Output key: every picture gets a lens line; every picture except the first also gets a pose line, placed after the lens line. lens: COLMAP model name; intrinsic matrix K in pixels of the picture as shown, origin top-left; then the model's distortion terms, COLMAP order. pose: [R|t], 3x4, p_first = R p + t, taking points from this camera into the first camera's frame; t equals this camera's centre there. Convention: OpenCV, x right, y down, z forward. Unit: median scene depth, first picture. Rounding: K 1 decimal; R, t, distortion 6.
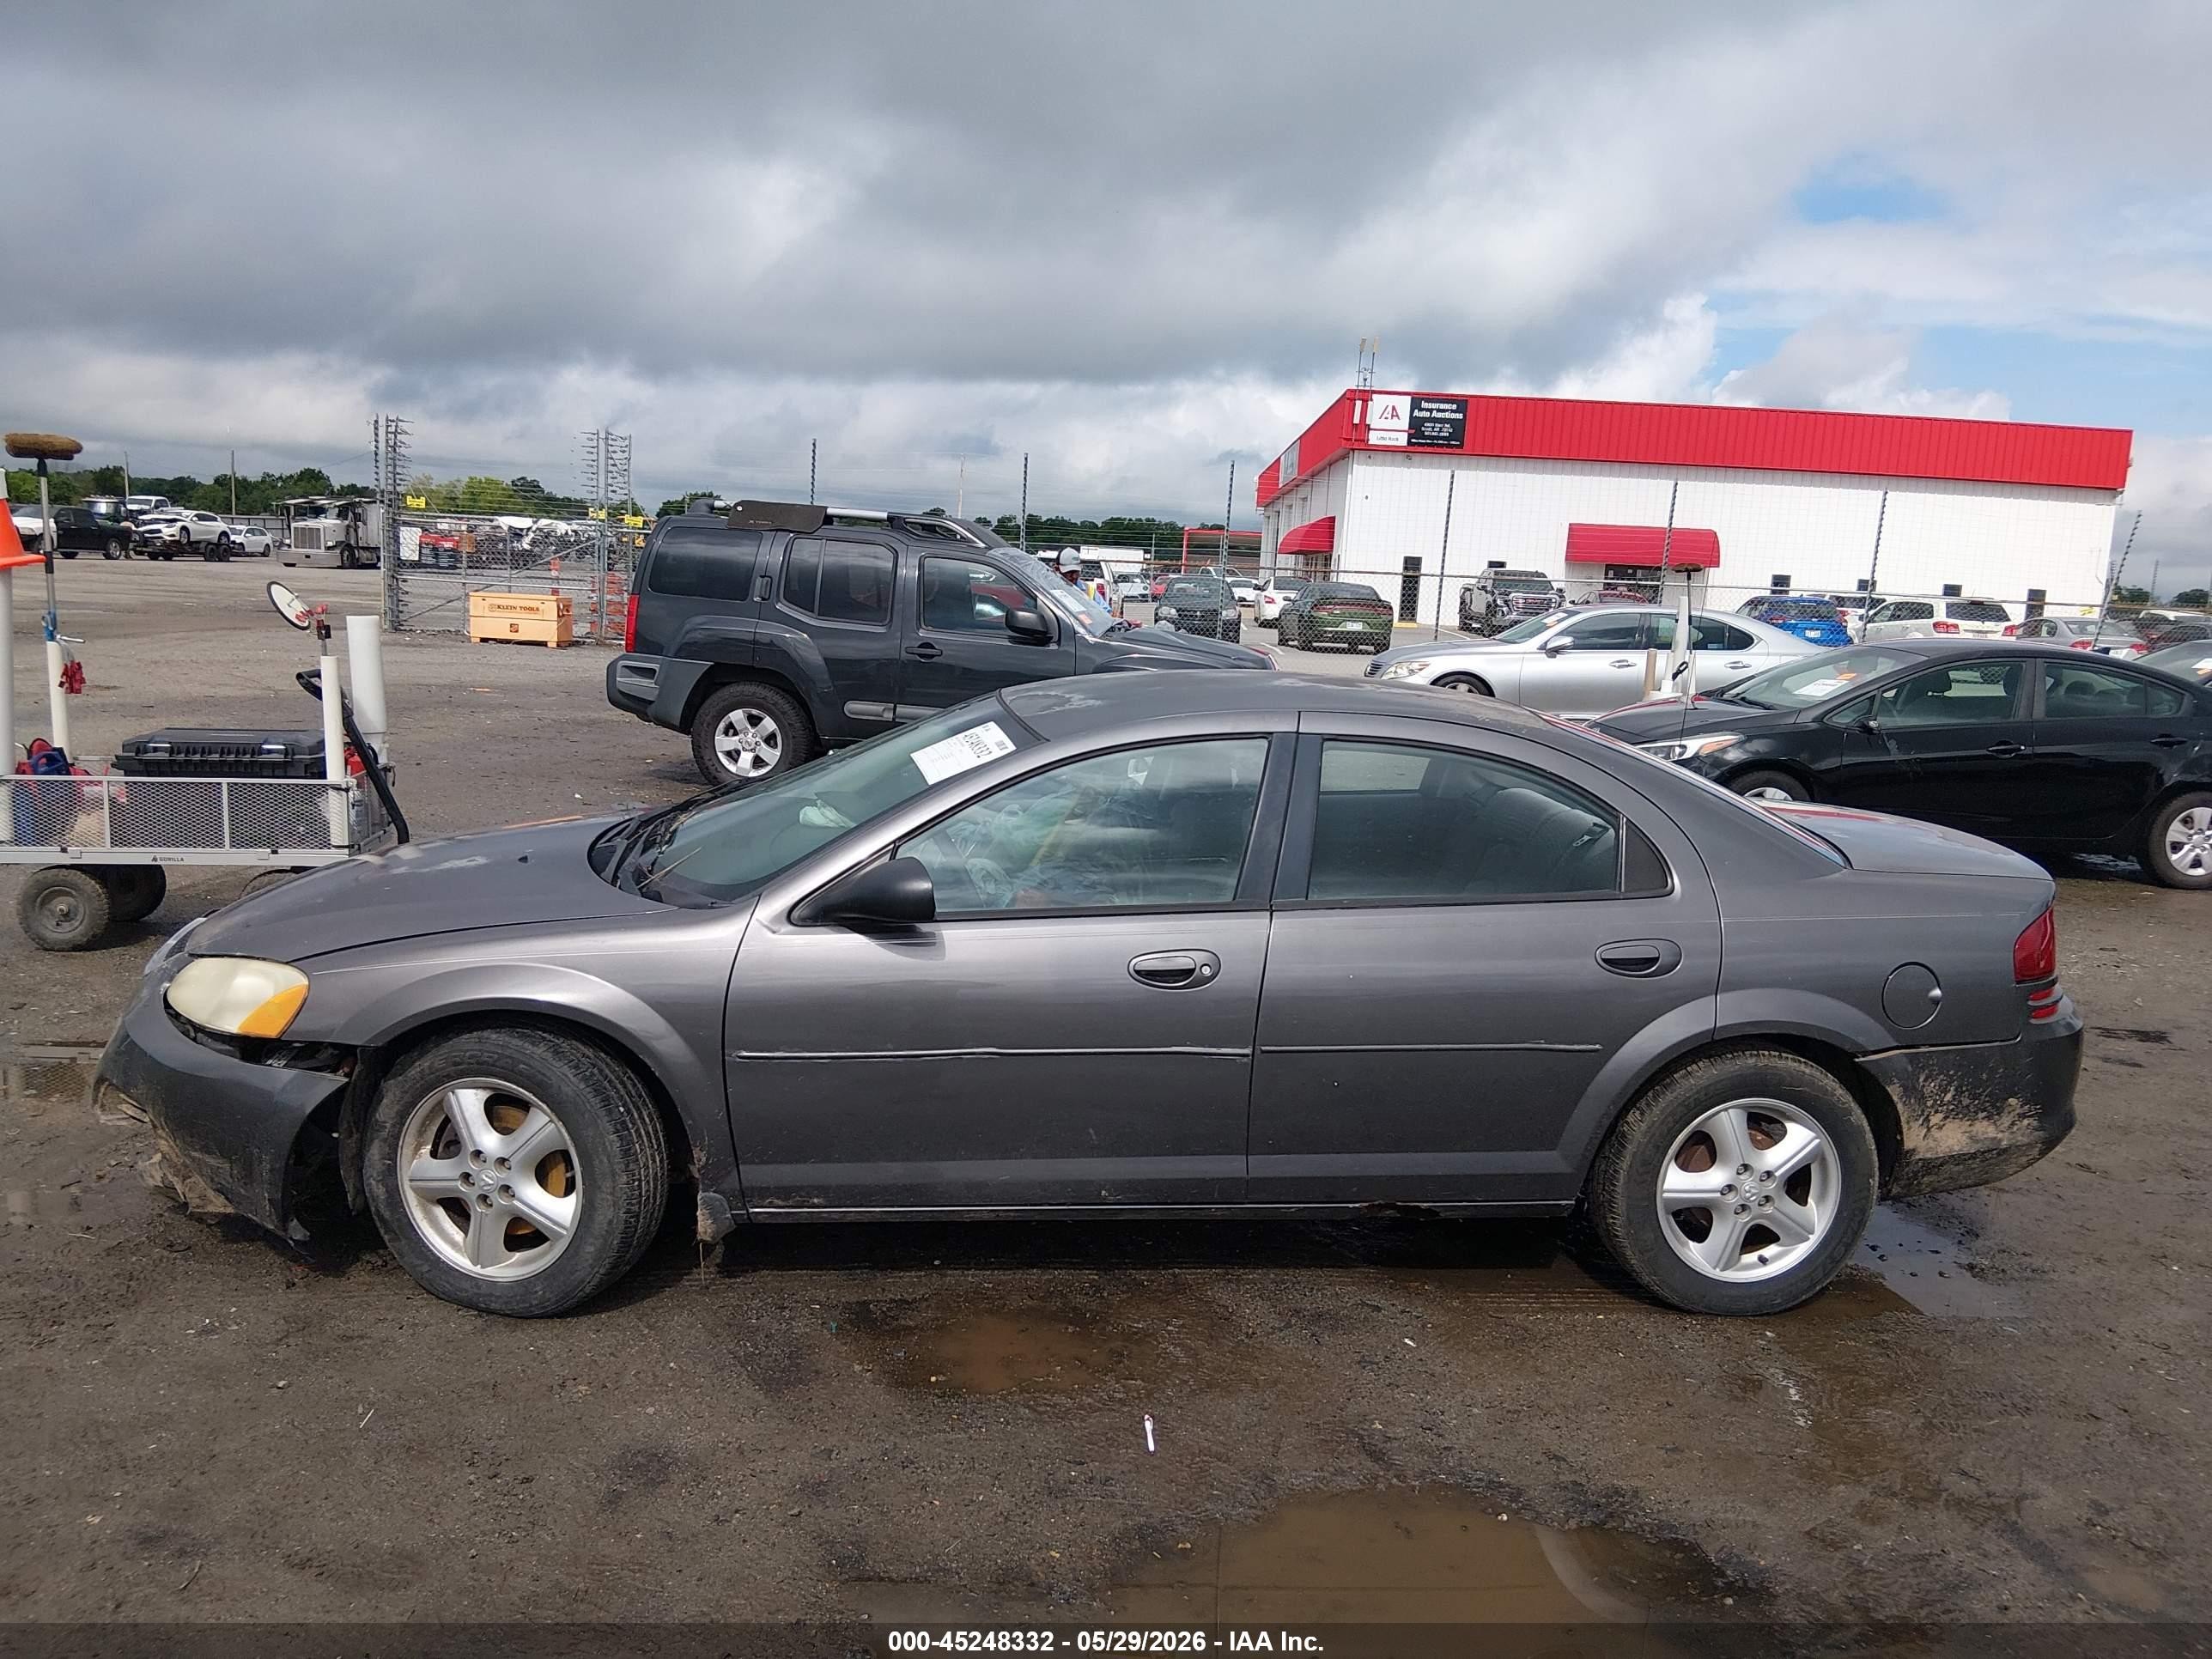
lens RADIAL K [[1656.2, 0, 1100.2], [0, 1656.2, 839.2], [0, 0, 1]] dist [0.100234, -0.174729]
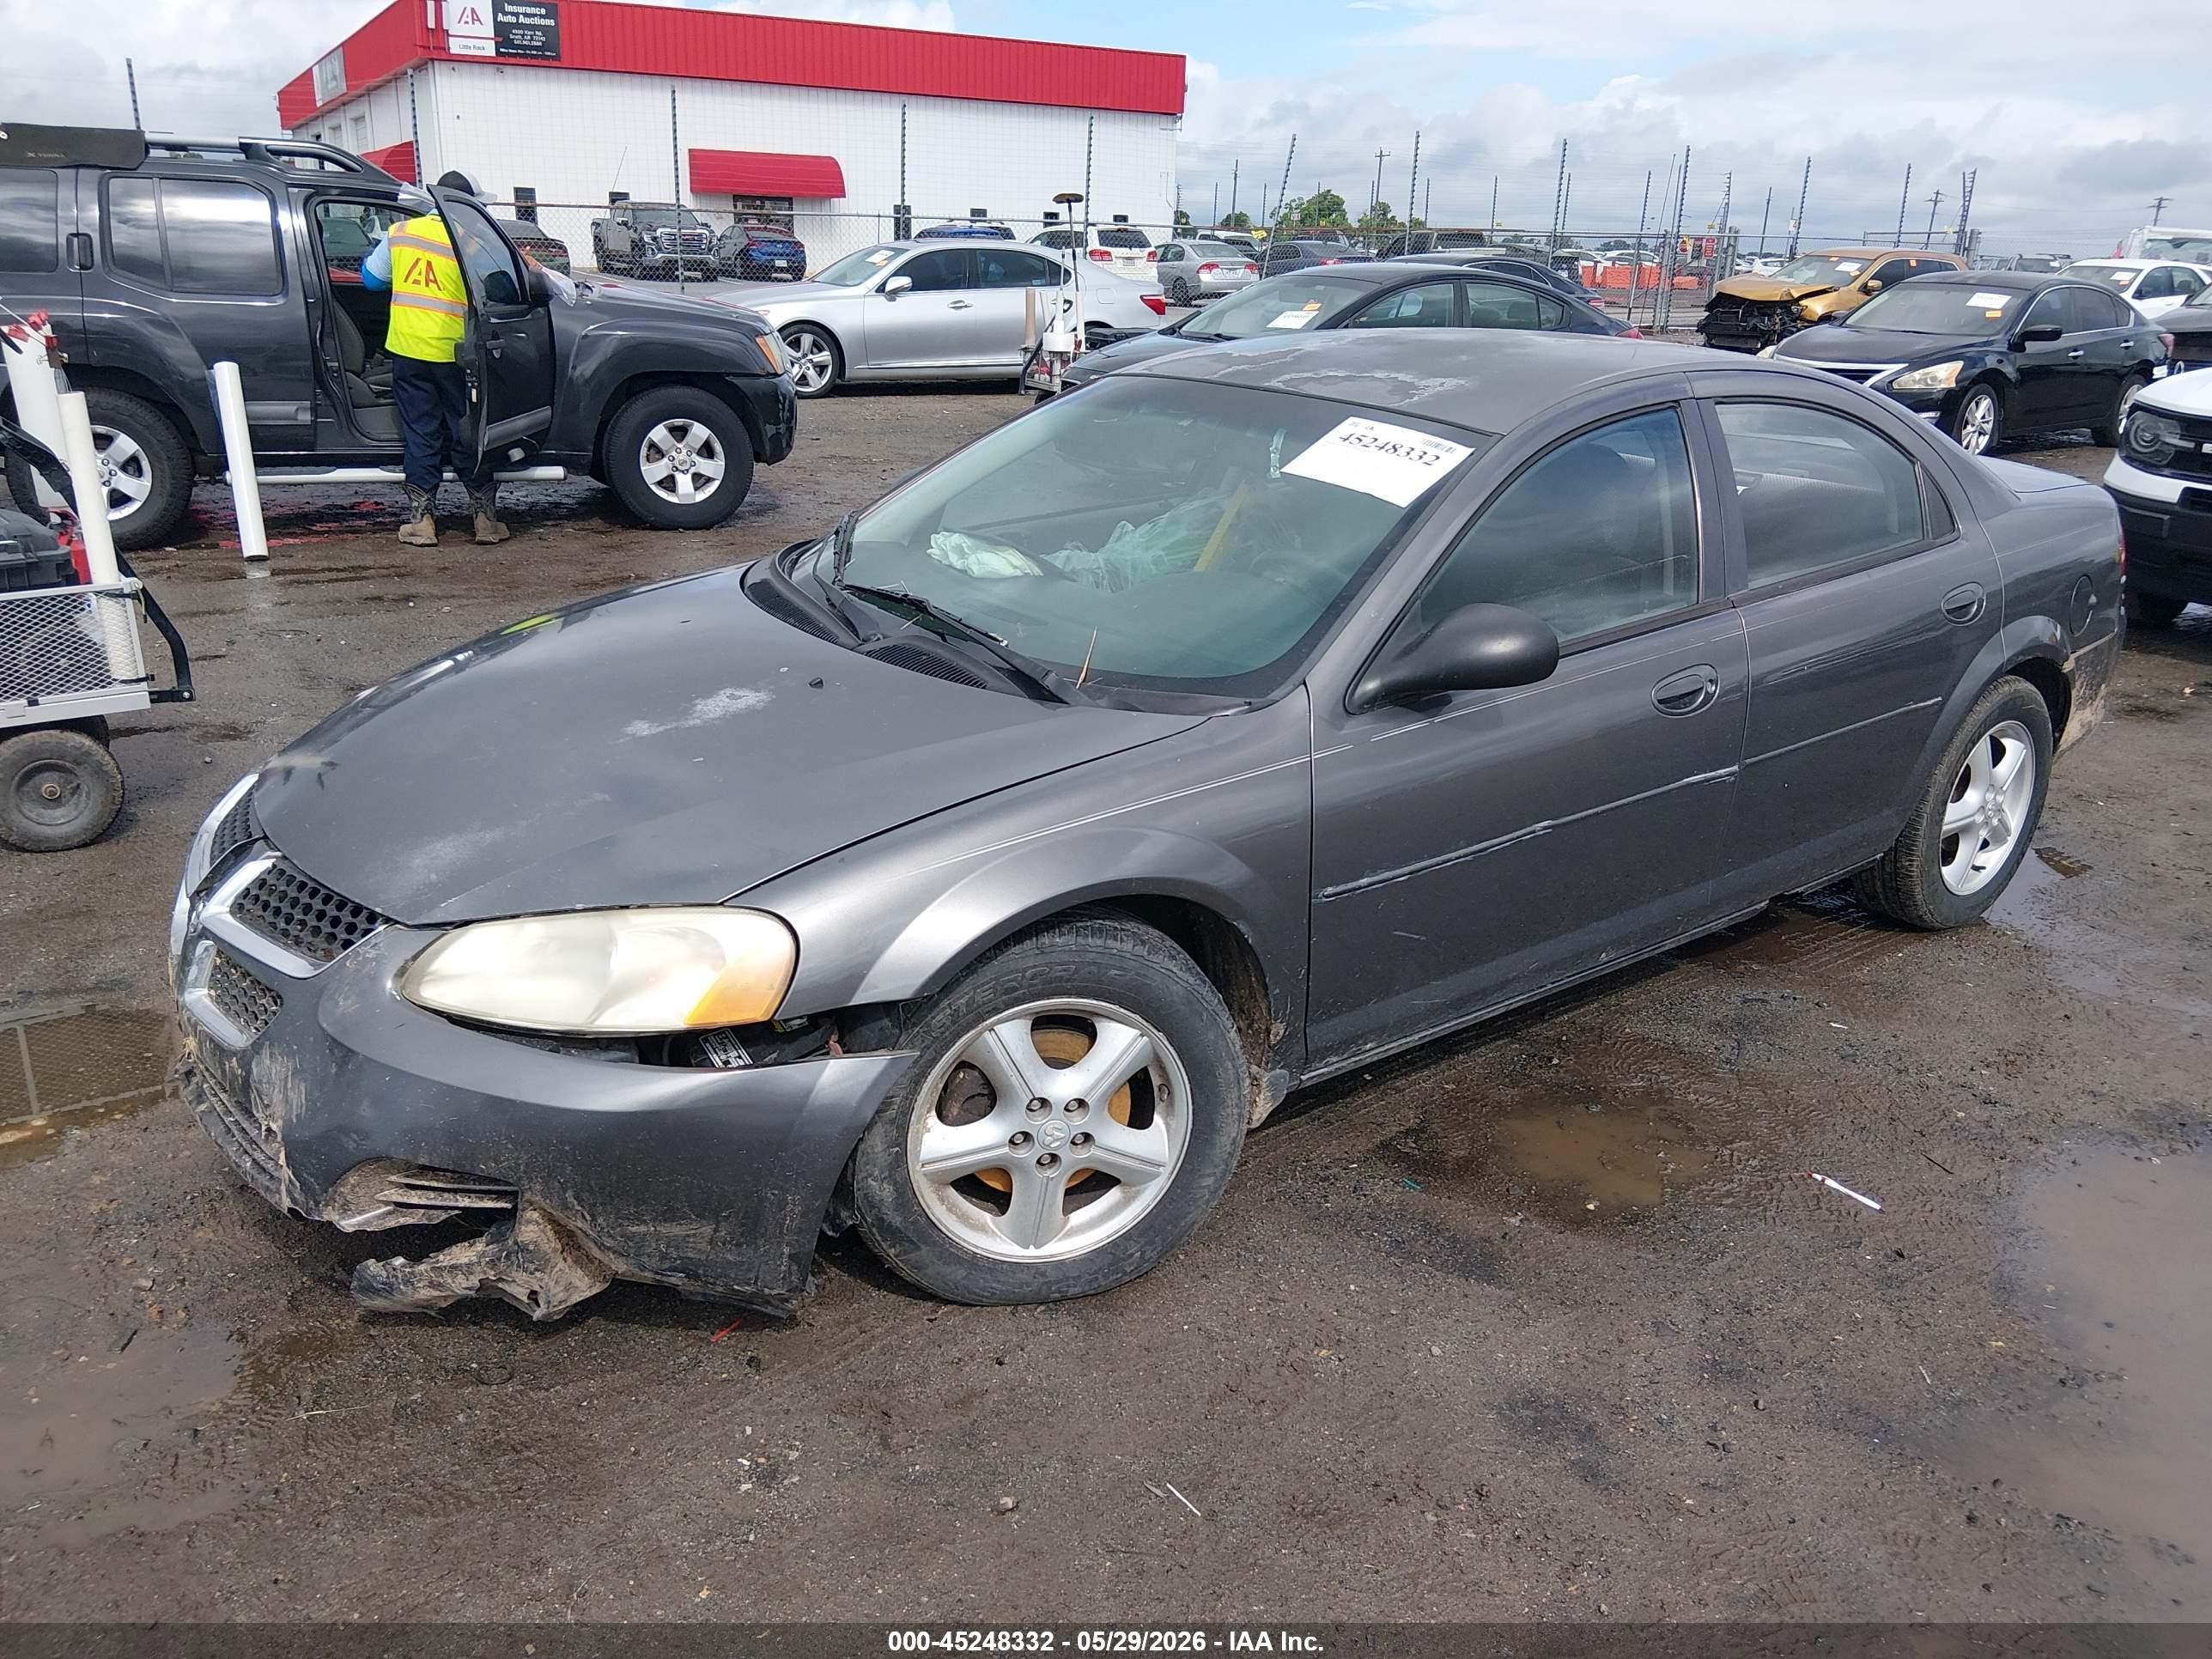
lens RADIAL K [[1656.2, 0, 1100.2], [0, 1656.2, 839.2], [0, 0, 1]] dist [0.100234, -0.174729]
pose [[0.860021, -0.199631, 0.469586, -0.374316], [0.100899, 0.968653, 0.227003, -0.044140], [-0.500183, -0.147847, 0.853205, 0.230198]]
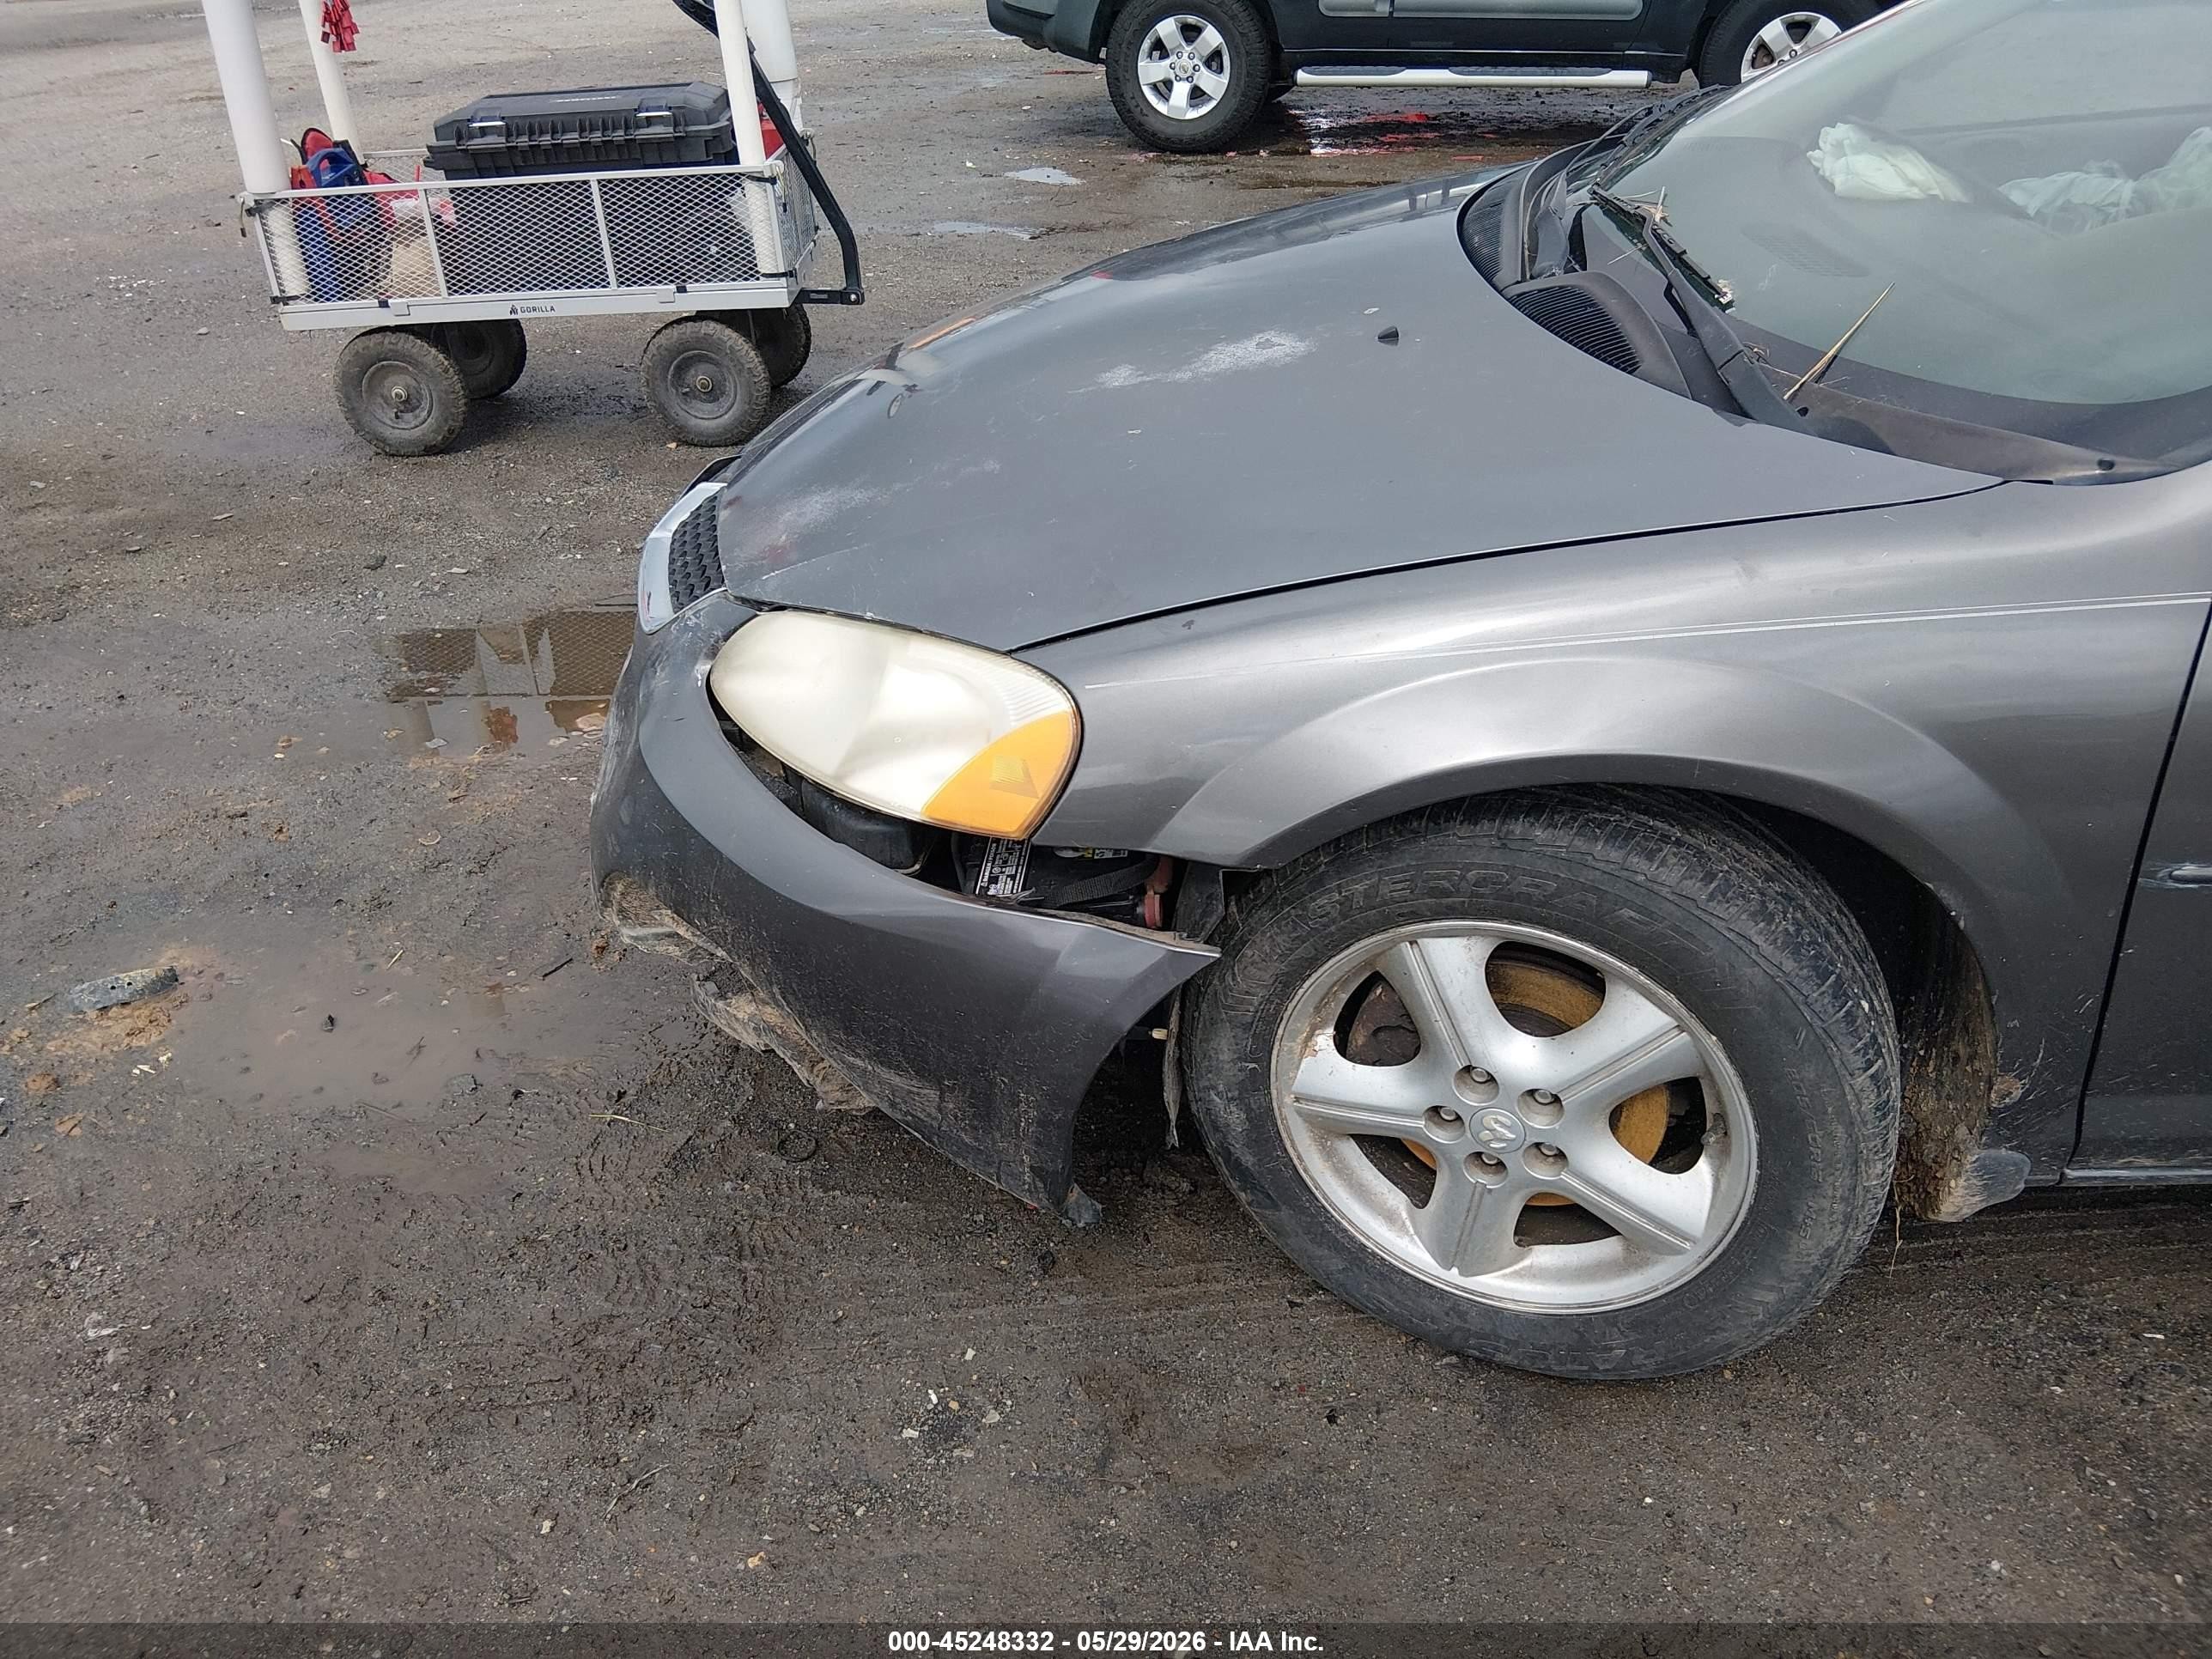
lens RADIAL K [[1656.2, 0, 1100.2], [0, 1656.2, 839.2], [0, 0, 1]] dist [0.100234, -0.174729]
pose [[0.986630, -0.003678, -0.162933, -0.226376], [0.062824, 0.931065, 0.359405, -0.017630], [0.150380, -0.364836, 0.918848, 0.347925]]
